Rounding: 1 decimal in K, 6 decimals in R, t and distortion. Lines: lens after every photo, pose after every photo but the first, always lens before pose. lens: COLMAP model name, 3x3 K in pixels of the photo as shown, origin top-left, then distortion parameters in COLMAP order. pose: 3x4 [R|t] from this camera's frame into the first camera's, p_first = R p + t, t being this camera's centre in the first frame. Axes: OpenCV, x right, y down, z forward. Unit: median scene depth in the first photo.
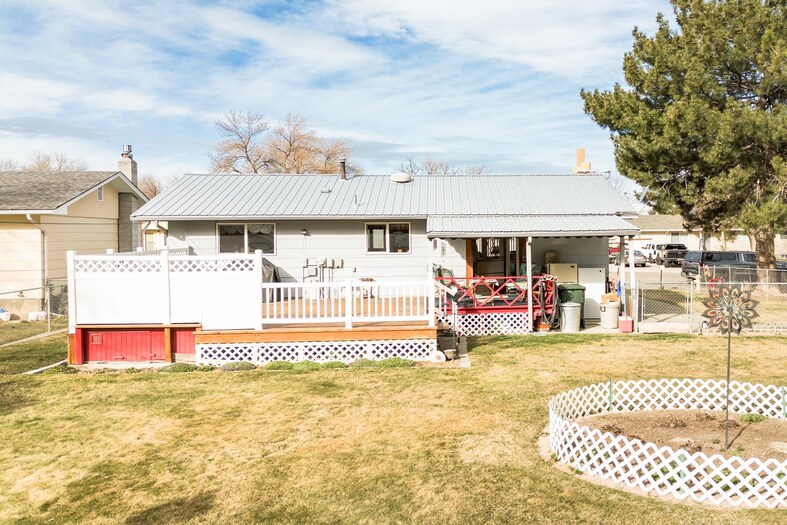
lens RADIAL K [[626.5, 0, 397.9], [0, 626.5, 260.3], [0, 0, 1]] dist [0.034584, -0.000652]
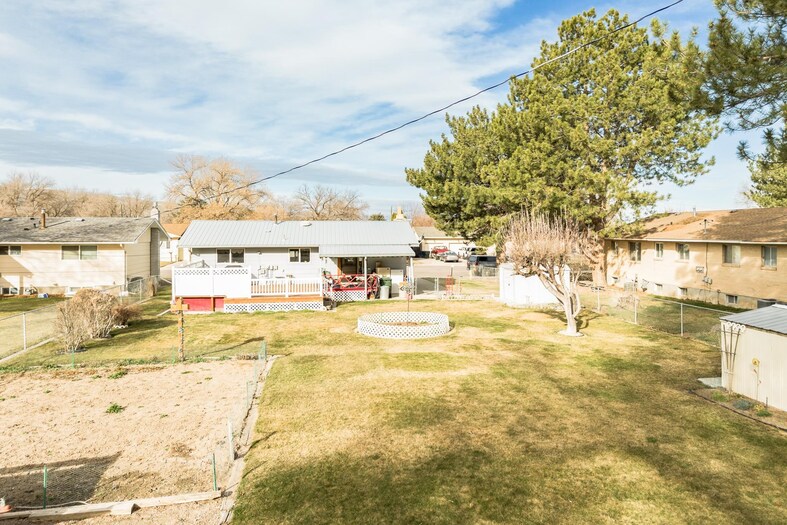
lens RADIAL K [[602.5, 0, 394.2], [0, 602.5, 242.8], [0, 0, 1]] dist [0.047605, 0.000002]
pose [[0.984334, 0.007400, 0.176156, -0.065010], [-0.006638, 0.999966, -0.004910, -0.074288], [-0.176186, 0.003664, 0.984350, -1.088615]]
